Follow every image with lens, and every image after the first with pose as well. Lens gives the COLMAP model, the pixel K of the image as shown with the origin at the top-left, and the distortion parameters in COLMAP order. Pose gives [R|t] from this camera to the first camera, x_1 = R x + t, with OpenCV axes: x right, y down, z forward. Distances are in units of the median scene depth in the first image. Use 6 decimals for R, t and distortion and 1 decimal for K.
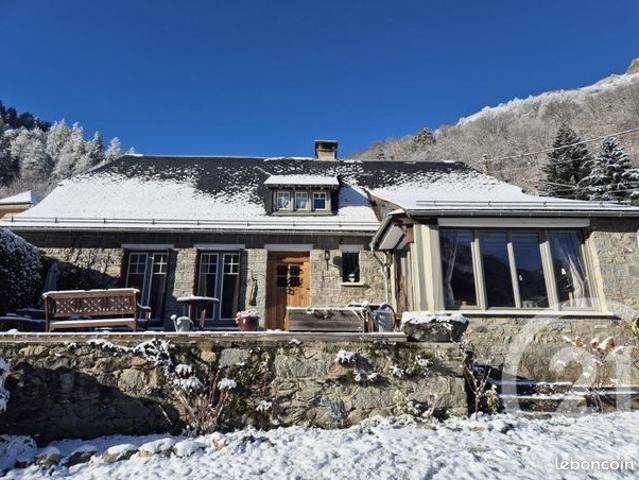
lens RADIAL K [[443.6, 0, 319.5], [0, 443.6, 237.2], [0, 0, 1]] dist [0.051286, -0.010639]
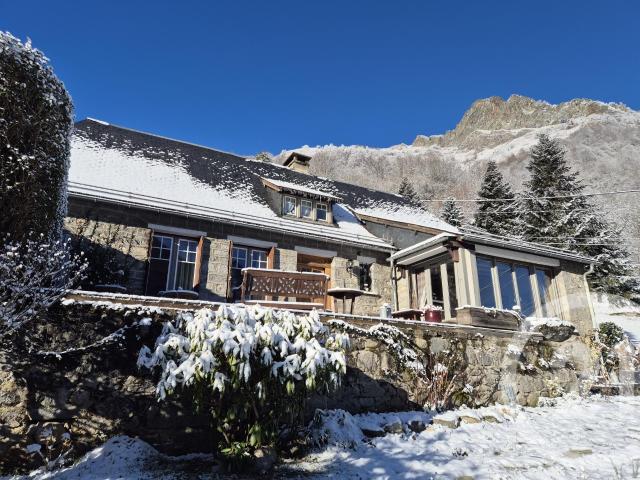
lens RADIAL K [[444.3, 0, 323.2], [0, 444.3, 240.9], [0, 0, 1]] dist [0.051286, -0.010639]
pose [[0.903803, 0.140737, 0.404144, -0.488437], [-0.126855, 0.990039, -0.061075, 0.059574], [-0.408714, 0.003932, 0.912654, 0.049706]]
